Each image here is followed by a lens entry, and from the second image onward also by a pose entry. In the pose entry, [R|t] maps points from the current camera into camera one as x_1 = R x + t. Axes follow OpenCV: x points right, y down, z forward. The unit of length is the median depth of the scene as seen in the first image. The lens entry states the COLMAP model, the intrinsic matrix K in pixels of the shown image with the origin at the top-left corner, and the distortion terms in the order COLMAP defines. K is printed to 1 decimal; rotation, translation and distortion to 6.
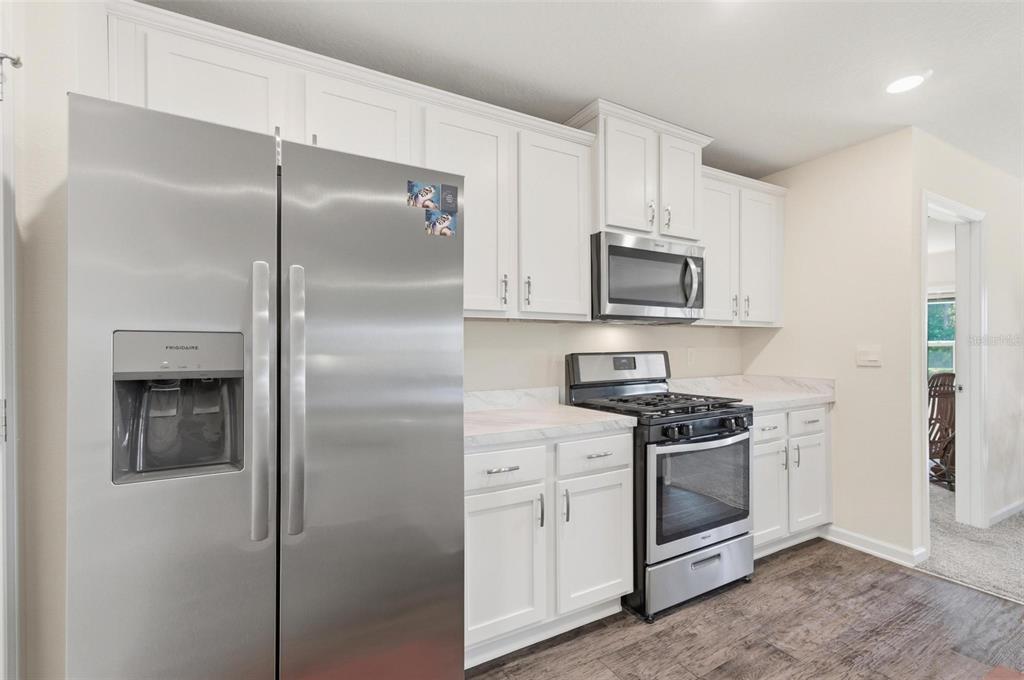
lens RADIAL K [[468.6, 0, 512.0], [0, 468.6, 340.0], [0, 0, 1]] dist [-0.001707, 0.000045]
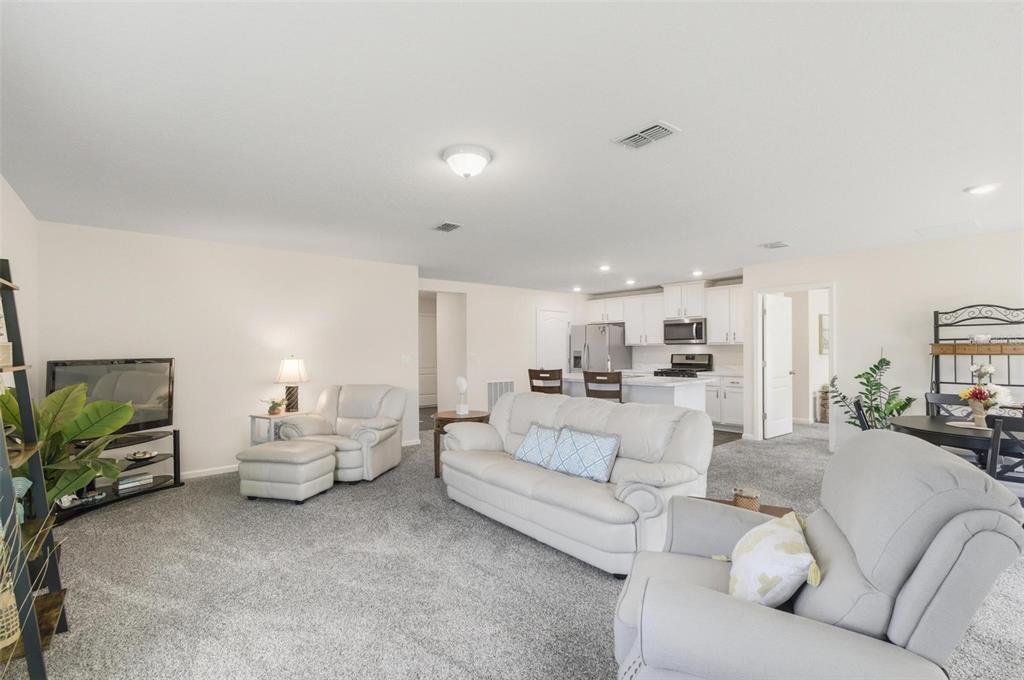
lens RADIAL K [[435.1, 0, 535.7], [0, 435.1, 352.5], [0, 0, 1]] dist [0.001505, 0.000423]
pose [[0.202124, 0.012355, -0.979282, 3.504053], [0.021181, 0.999631, 0.016983, -0.068038], [0.979131, -0.024175, 0.201788, -0.687250]]
